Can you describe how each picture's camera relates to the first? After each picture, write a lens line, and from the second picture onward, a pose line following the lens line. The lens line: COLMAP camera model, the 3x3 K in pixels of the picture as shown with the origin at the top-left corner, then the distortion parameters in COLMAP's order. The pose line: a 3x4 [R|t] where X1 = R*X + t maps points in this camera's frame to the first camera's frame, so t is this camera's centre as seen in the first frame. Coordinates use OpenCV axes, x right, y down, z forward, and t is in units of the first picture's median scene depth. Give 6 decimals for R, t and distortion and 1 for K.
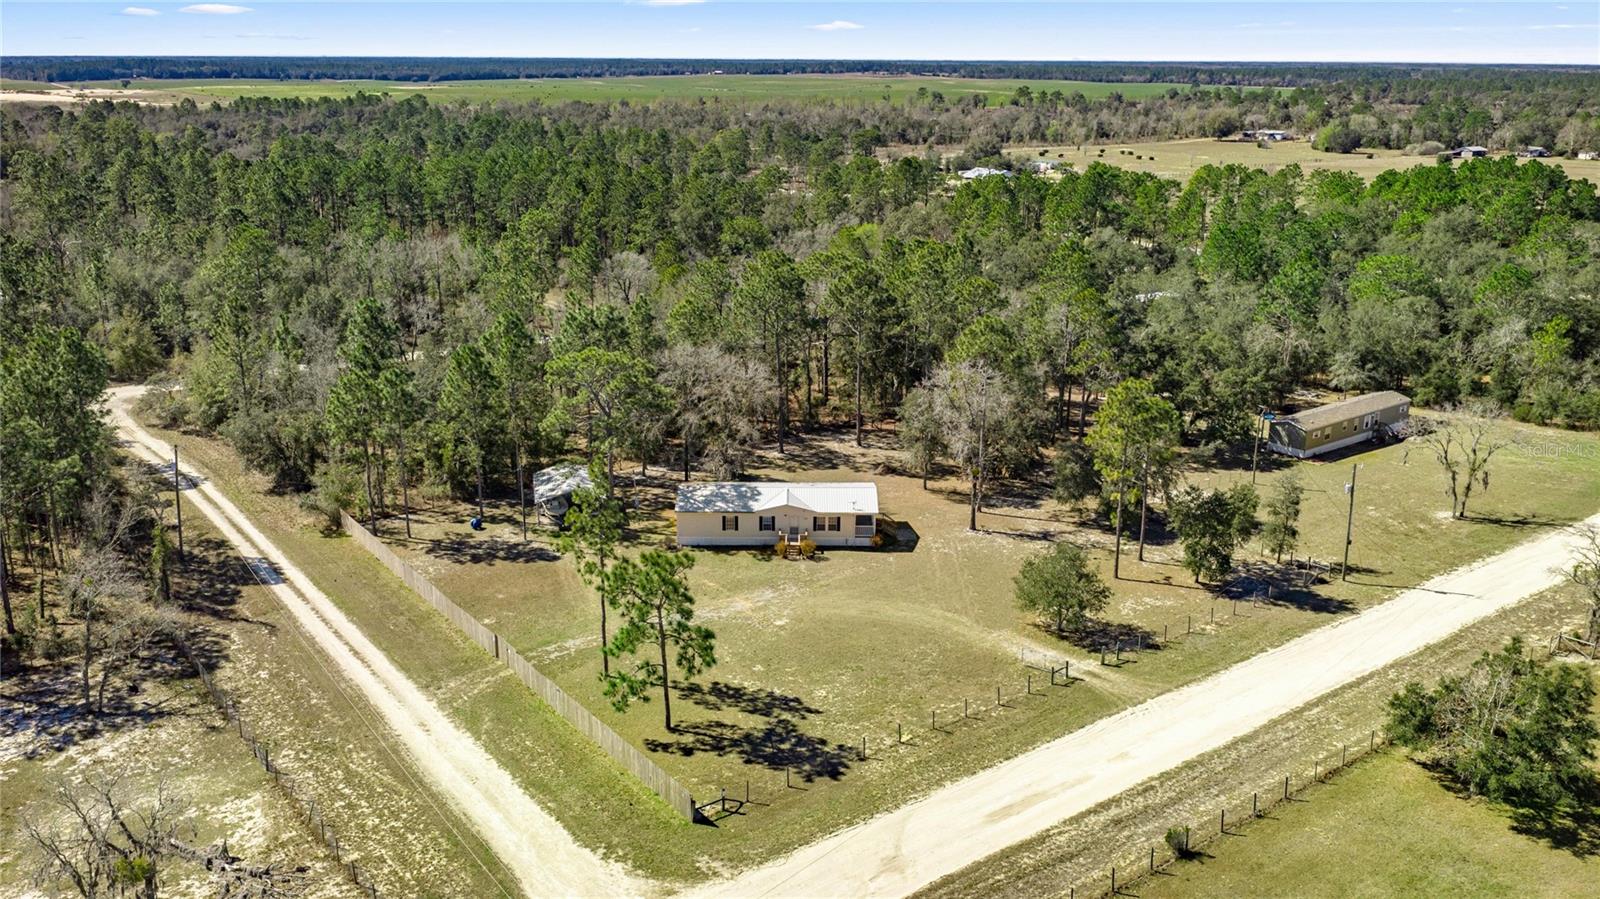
lens RADIAL K [[1305.1, 0, 800.0], [0, 1305.1, 449.5], [0, 0, 1]] dist [0.006069, -0.013270]
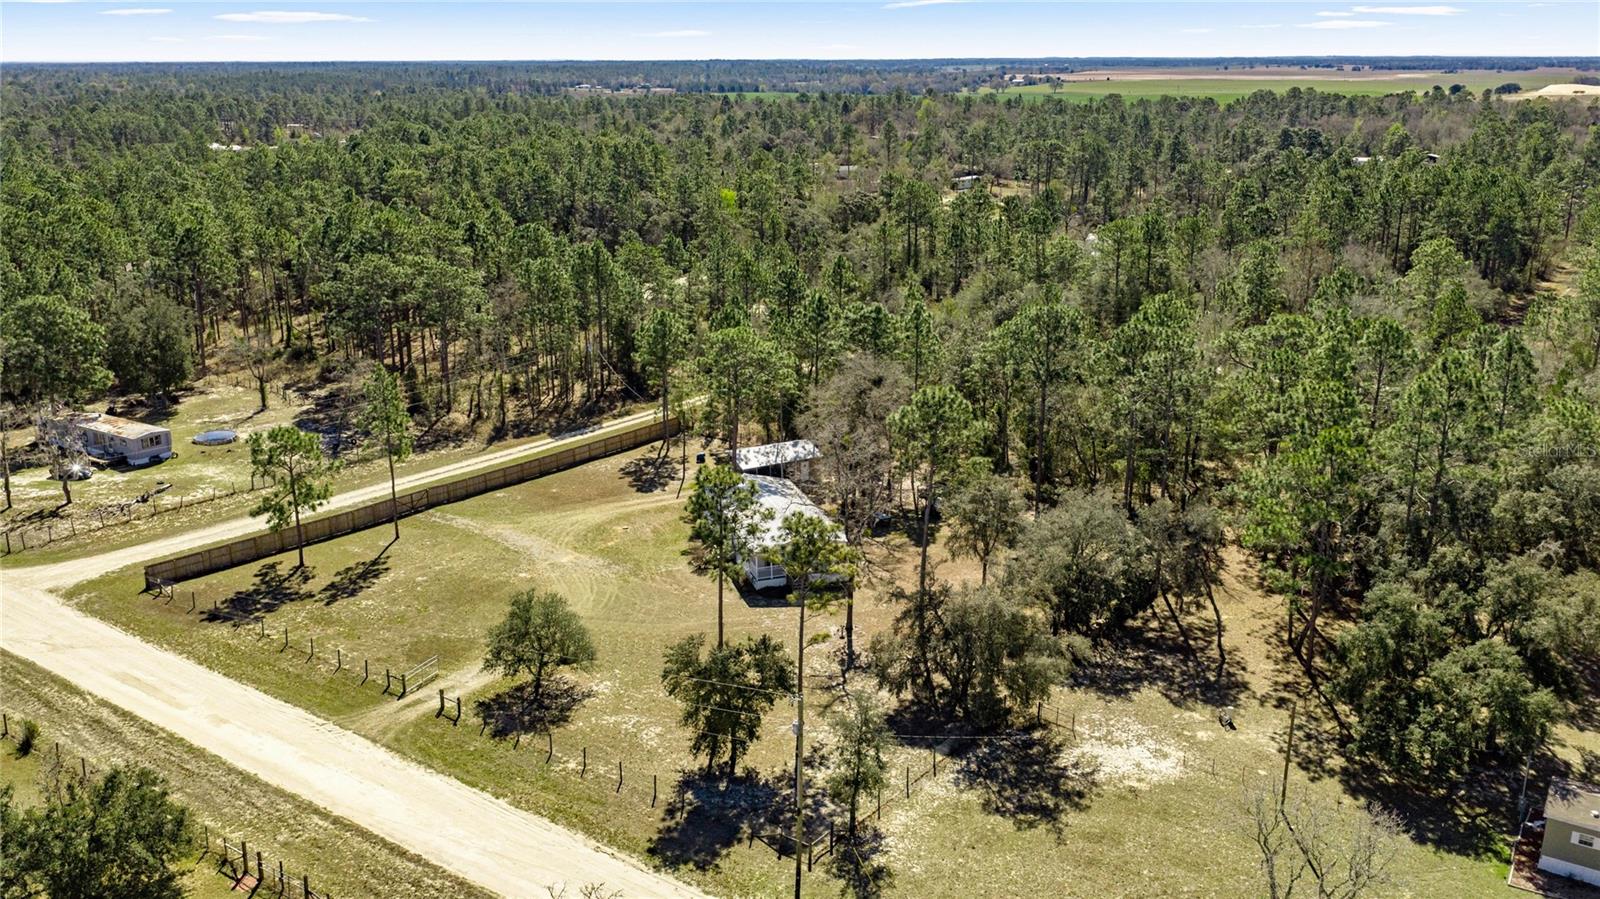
lens RADIAL K [[1305.1, 0, 800.0], [0, 1305.1, 449.5], [0, 0, 1]] dist [0.006069, -0.013270]
pose [[0.319074, 0.267239, -0.909272, 0.875705], [-0.268826, 0.945535, 0.183563, -0.195826], [0.908804, 0.185866, 0.373536, 0.671378]]
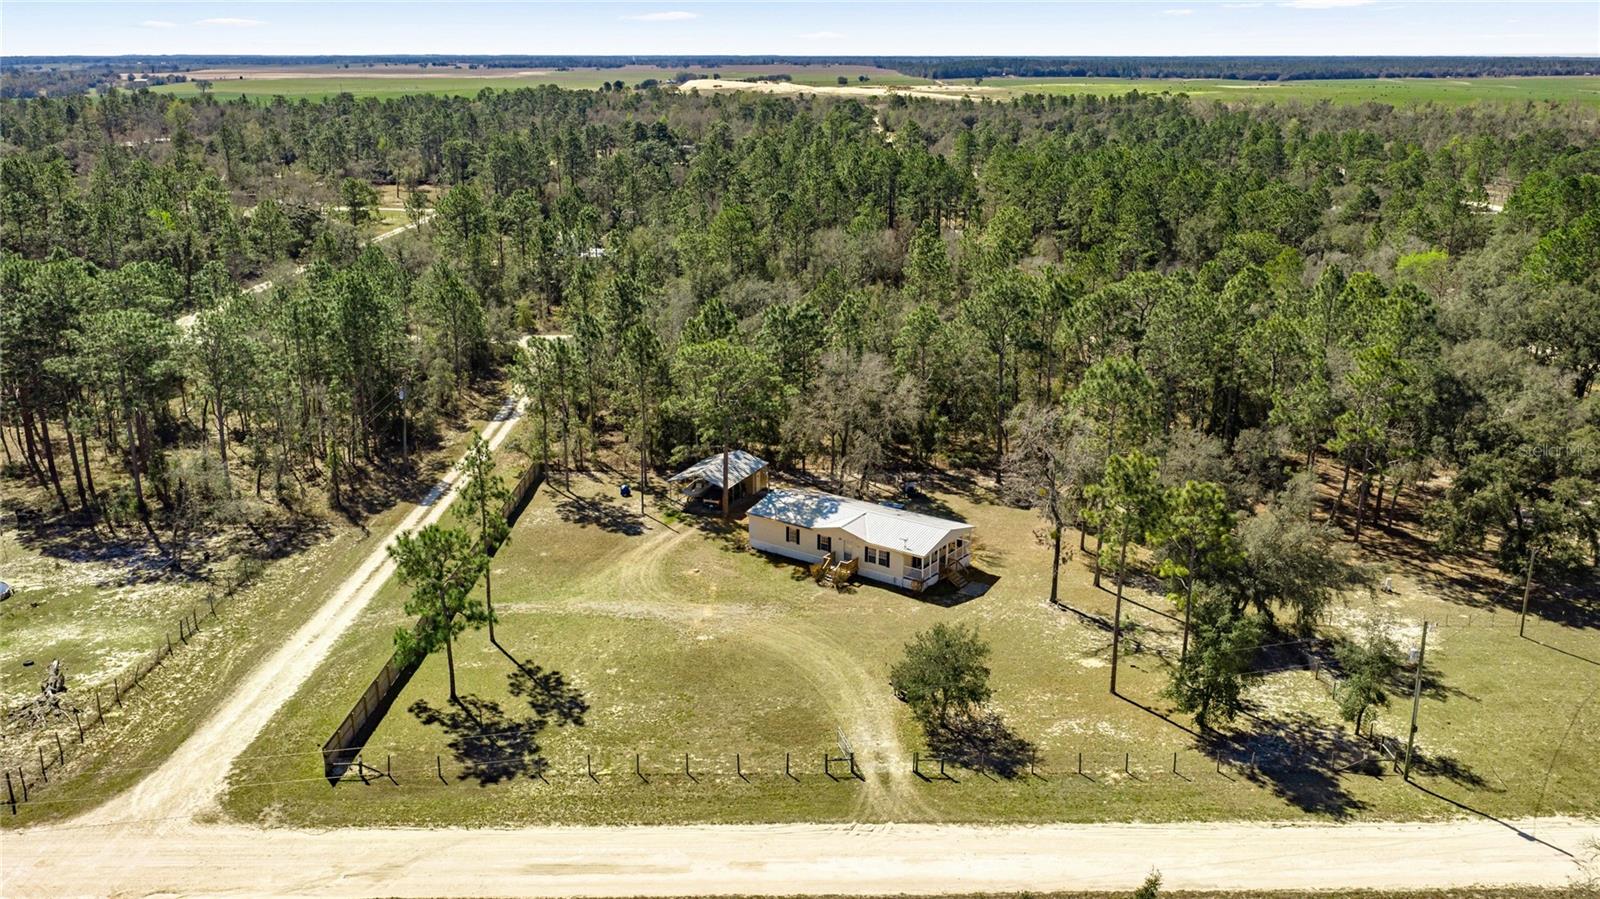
lens RADIAL K [[1305.1, 0, 800.0], [0, 1305.1, 449.5], [0, 0, 1]] dist [0.006069, -0.013270]
pose [[0.814967, 0.162809, -0.556167, 0.477833], [-0.162476, 0.985425, 0.050386, -0.055583], [0.556264, 0.049301, 0.829542, 0.199543]]
